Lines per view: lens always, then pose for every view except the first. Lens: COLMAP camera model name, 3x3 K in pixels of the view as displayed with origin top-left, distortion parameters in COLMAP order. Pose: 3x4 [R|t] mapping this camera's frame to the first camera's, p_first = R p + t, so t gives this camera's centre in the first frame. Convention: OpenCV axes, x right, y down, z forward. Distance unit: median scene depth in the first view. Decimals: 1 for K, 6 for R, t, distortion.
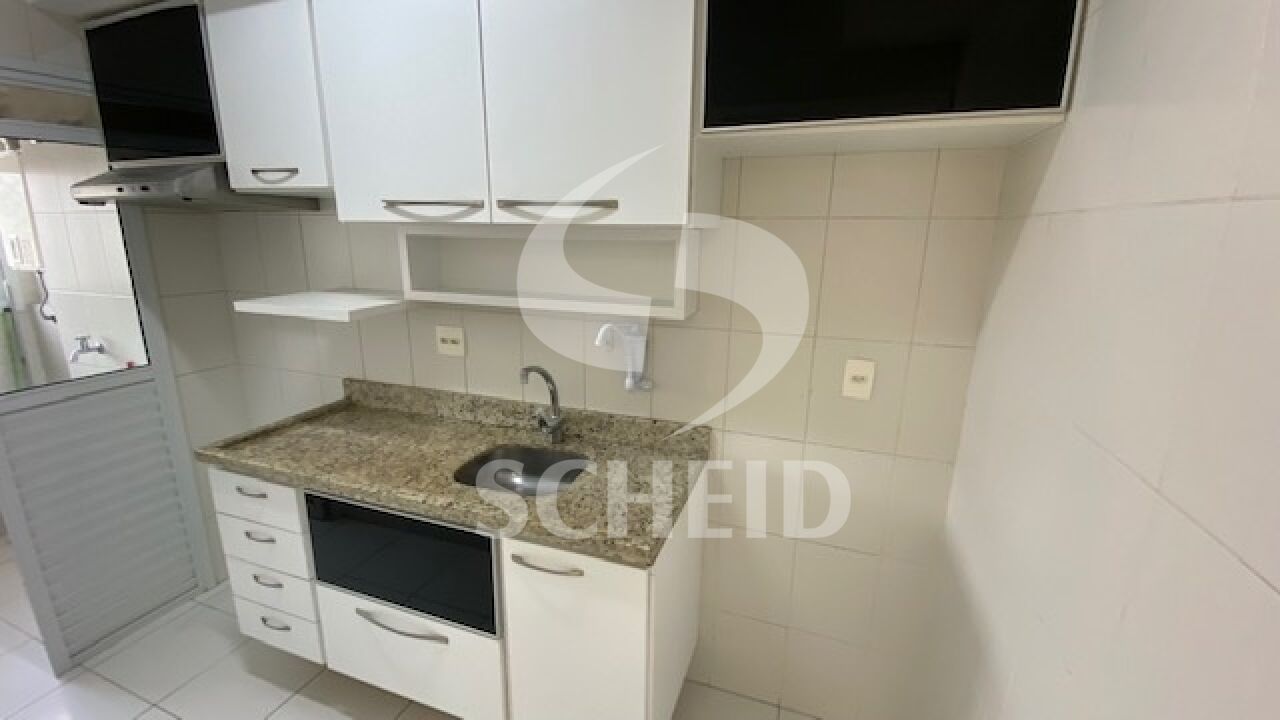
lens RADIAL K [[525.1, 0, 643.0], [0, 525.1, 357.2], [0, 0, 1]] dist [0.037792, -0.022777]
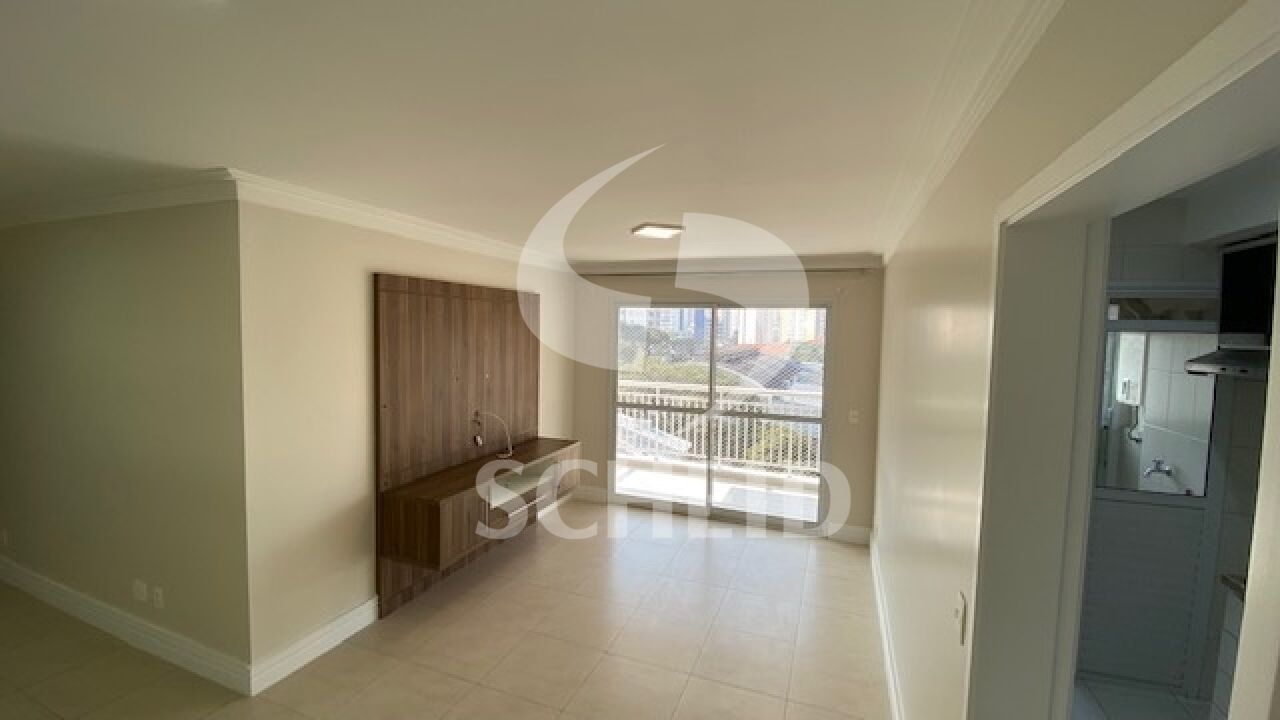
lens RADIAL K [[514.8, 0, 640.0], [0, 514.8, 360.0], [0, 0, 1]] dist [-0.000357, -0.000048]
pose [[-0.023930, 0.044432, -0.998726, 0.259473], [-0.260151, 0.964317, 0.049135, -0.005473], [0.965271, 0.260996, -0.011517, -0.302778]]
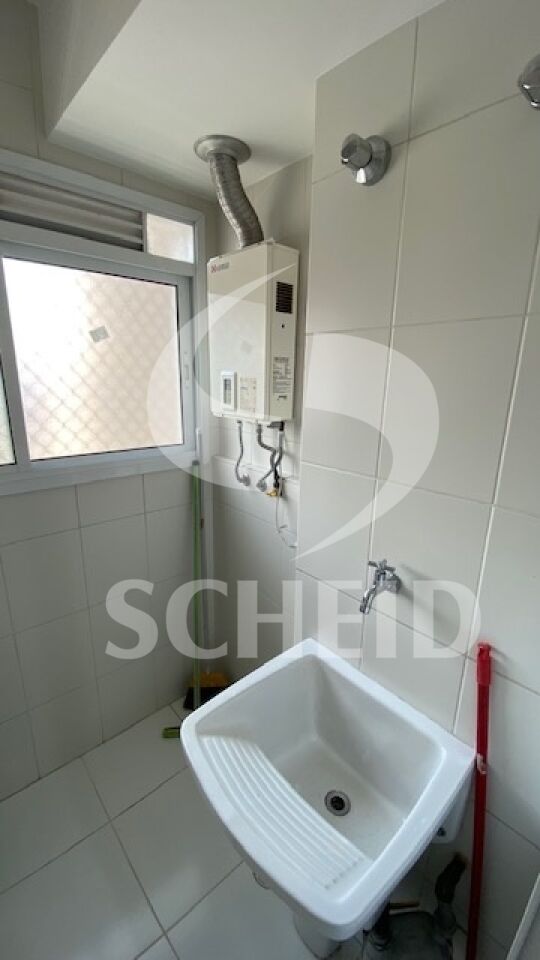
lens RADIAL K [[400.1, 0, 270.0], [0, 400.1, 480.0], [0, 0, 1]] dist [-0.000388, -0.000039]
pose [[0.886912, 0.123313, -0.445174, -0.961508], [-0.117443, 0.992238, 0.040871, -0.120391], [0.446759, 0.016033, 0.894511, 0.575874]]
